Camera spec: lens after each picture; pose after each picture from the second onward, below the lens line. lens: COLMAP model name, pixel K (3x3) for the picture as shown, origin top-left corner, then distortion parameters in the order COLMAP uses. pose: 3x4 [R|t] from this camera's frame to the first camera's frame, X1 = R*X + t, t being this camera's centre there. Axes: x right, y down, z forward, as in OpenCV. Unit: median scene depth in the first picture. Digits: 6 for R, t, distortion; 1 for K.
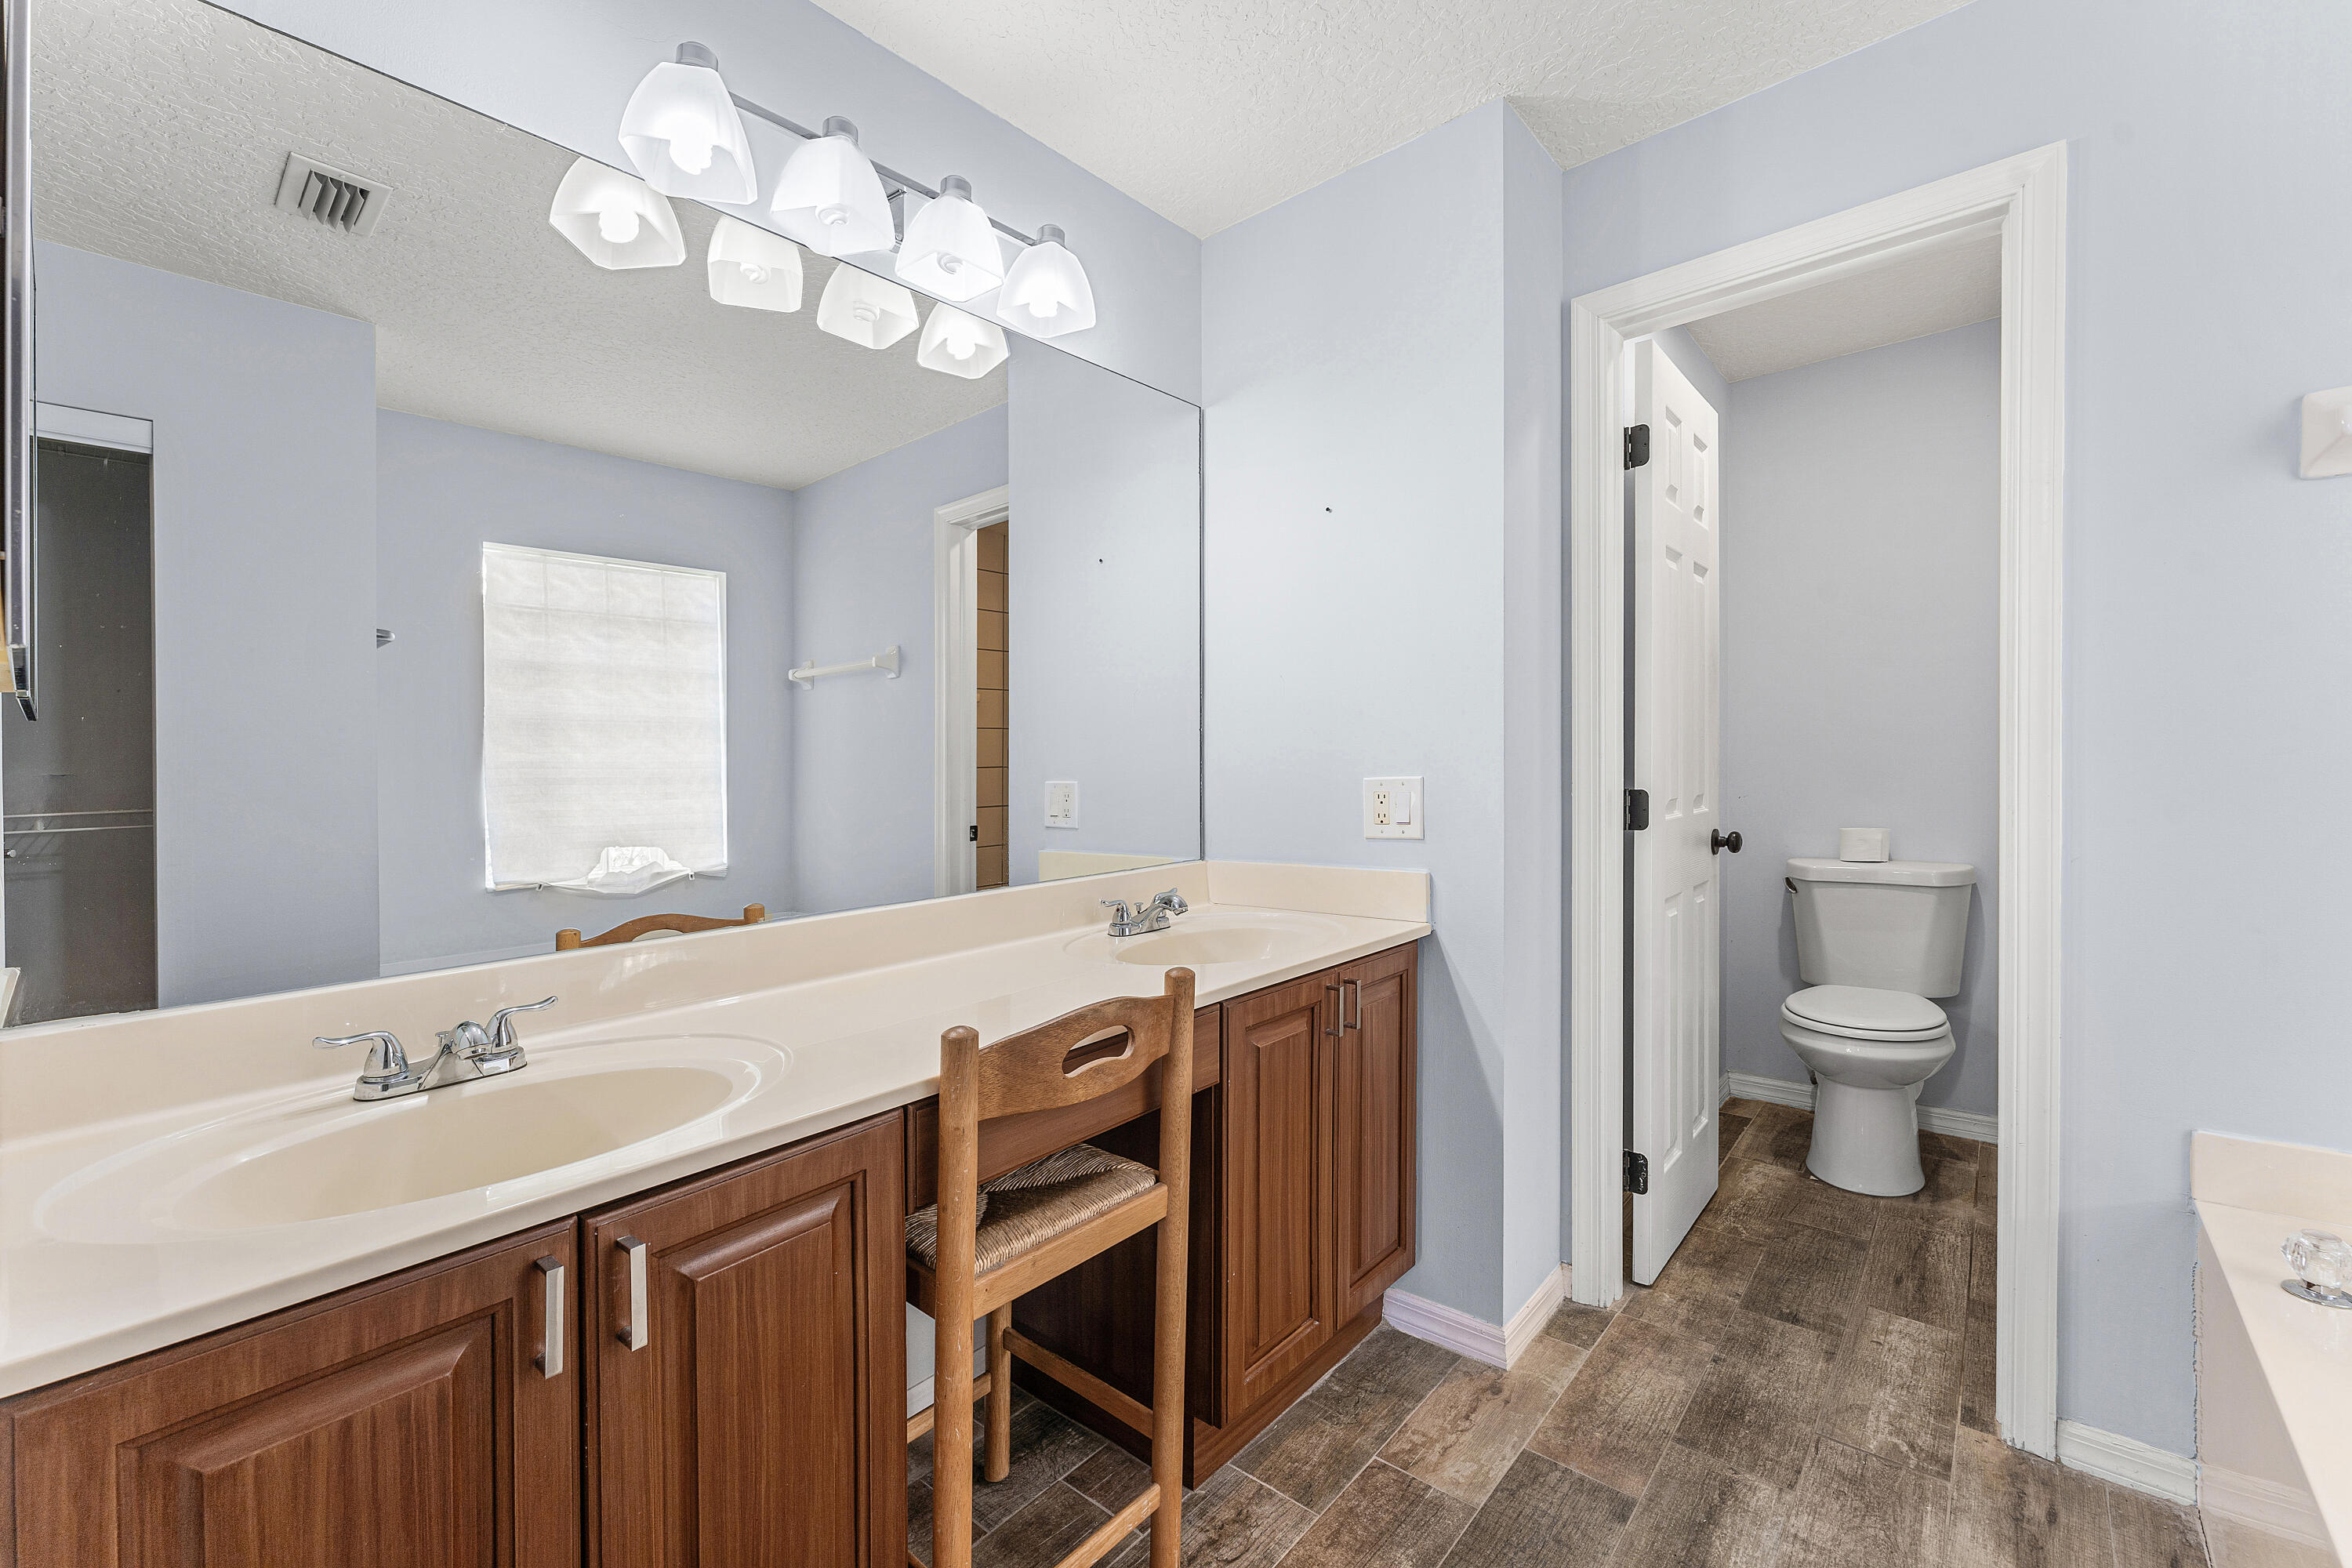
lens RADIAL K [[974.4, 0, 1172.7], [0, 974.4, 763.3], [0, 0, 1]] dist [-0.000466, 0.000119]
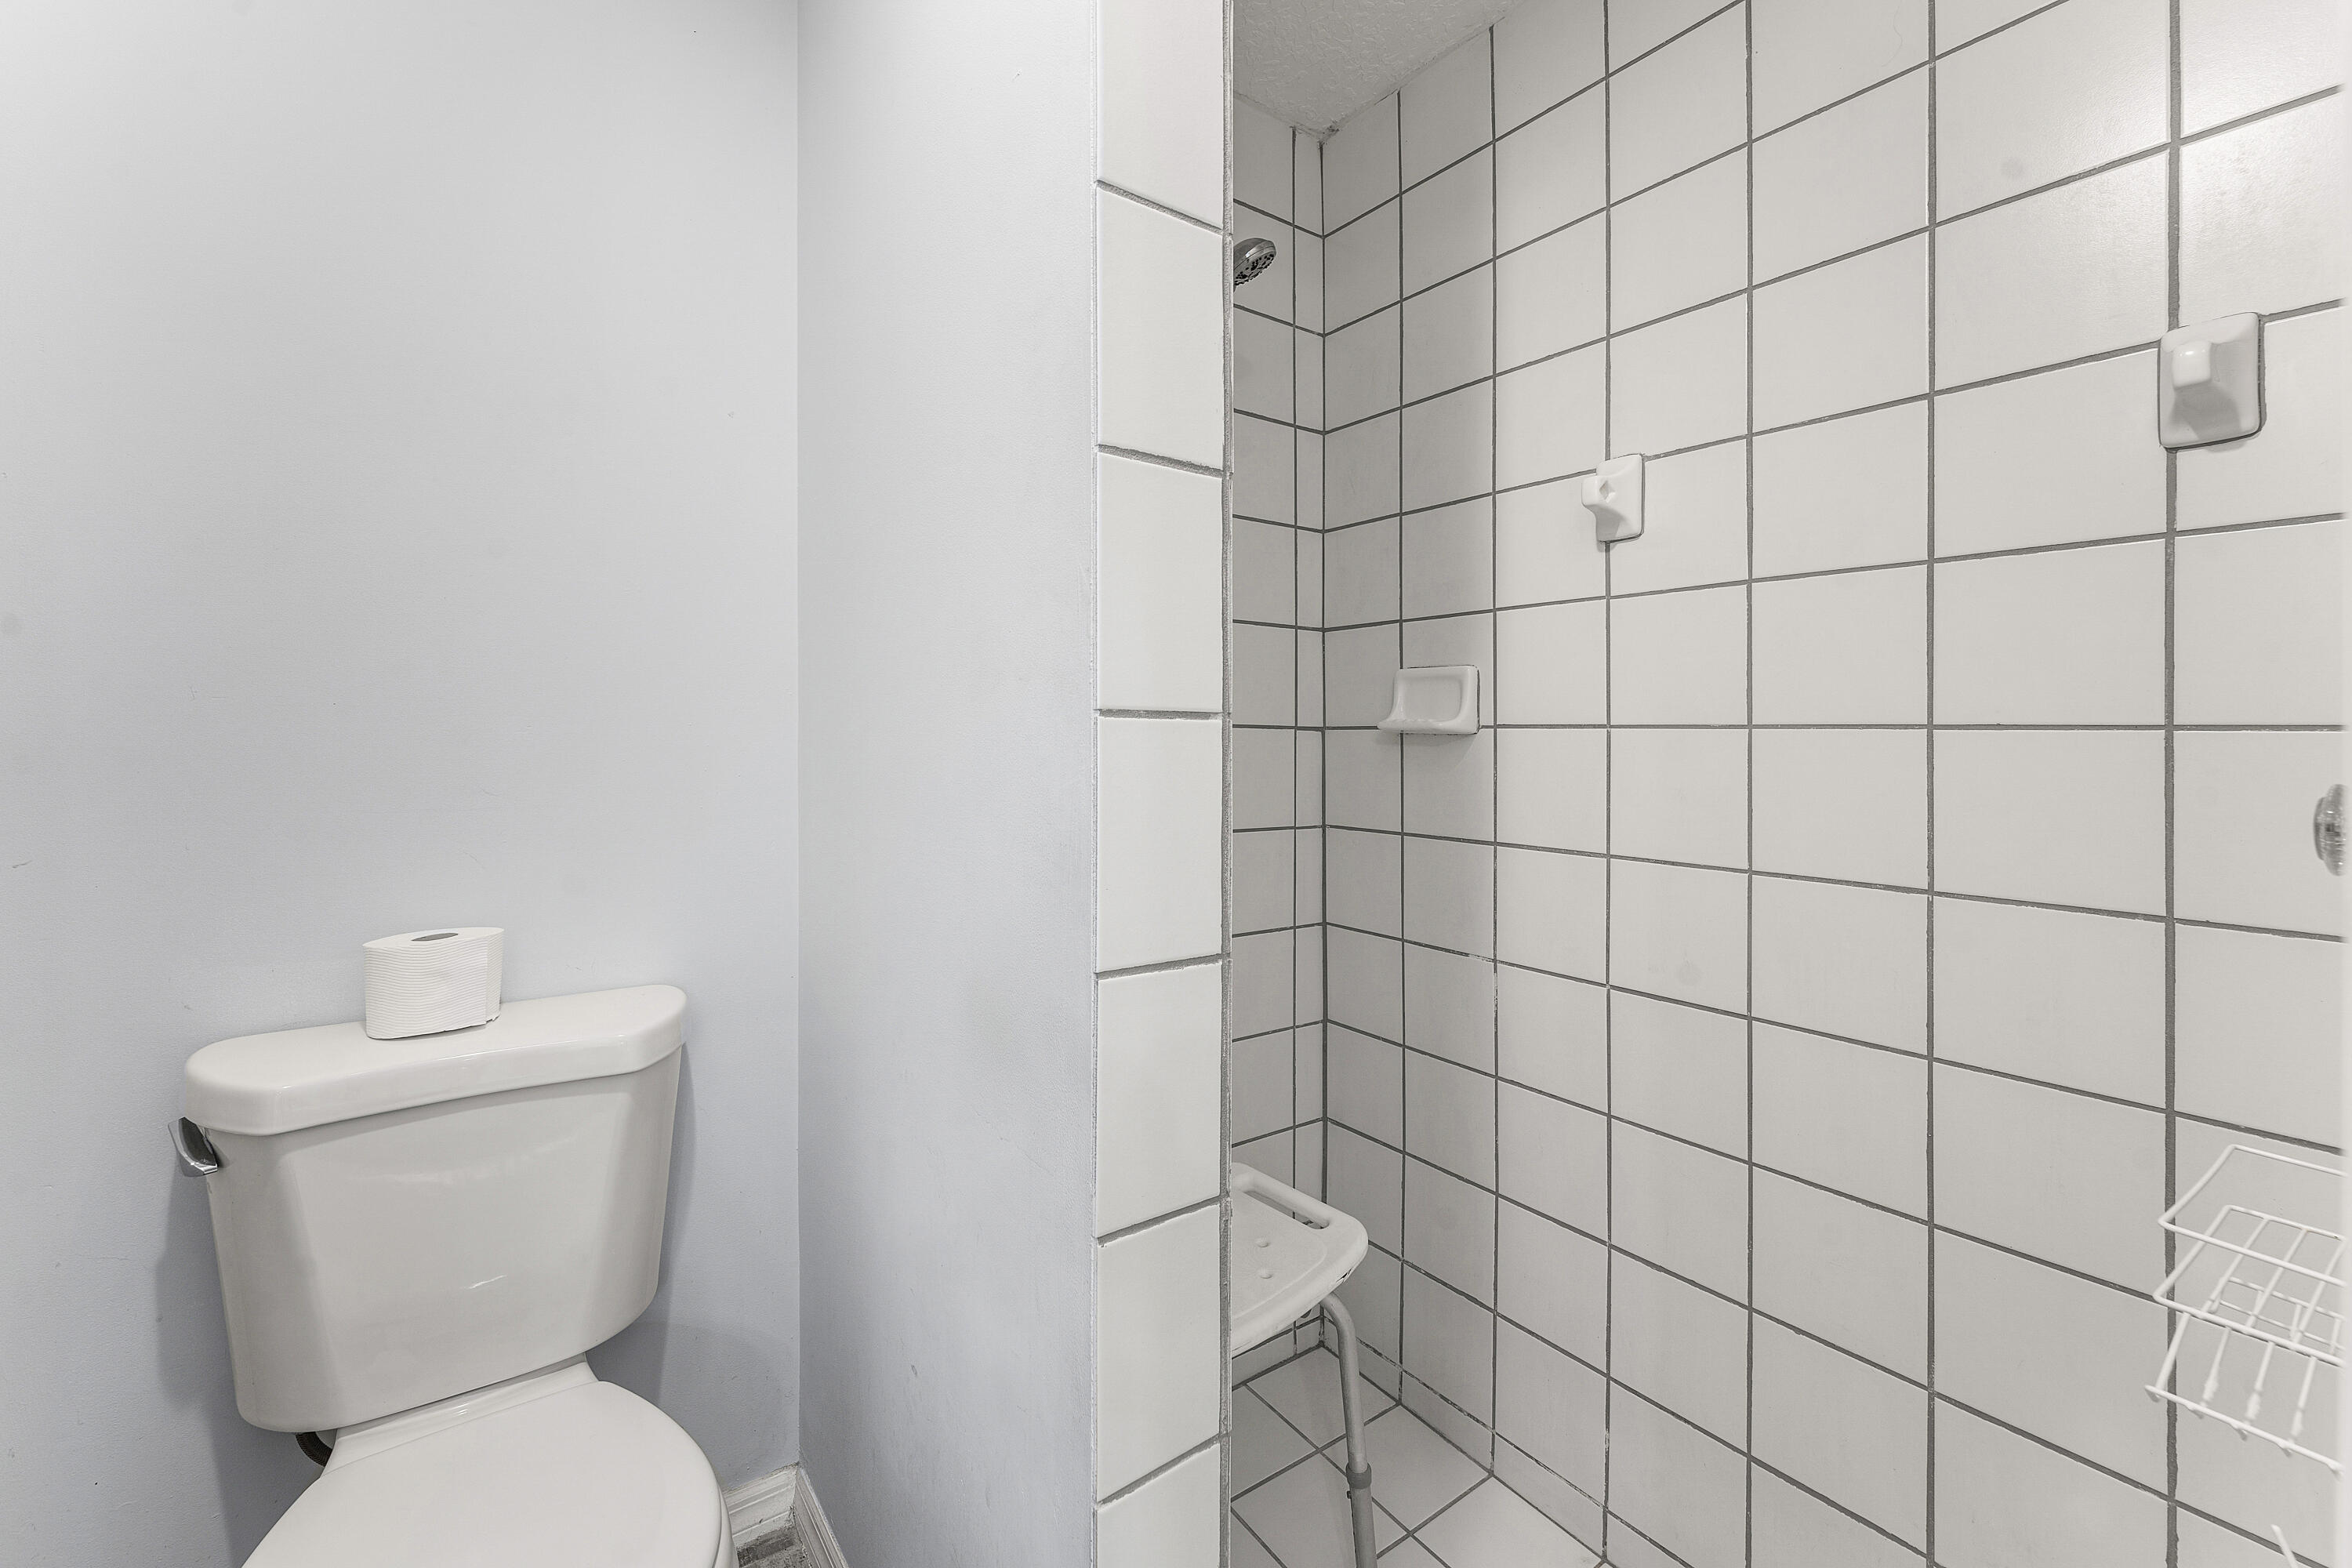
lens RADIAL K [[974.4, 0, 1172.7], [0, 974.4, 763.3], [0, 0, 1]] dist [-0.000466, 0.000119]
pose [[0.226651, -0.001829, 0.973974, 0.405675], [0.004029, 0.999991, 0.000940, 0.001131], [-0.973968, 0.003711, 0.226656, 0.631712]]
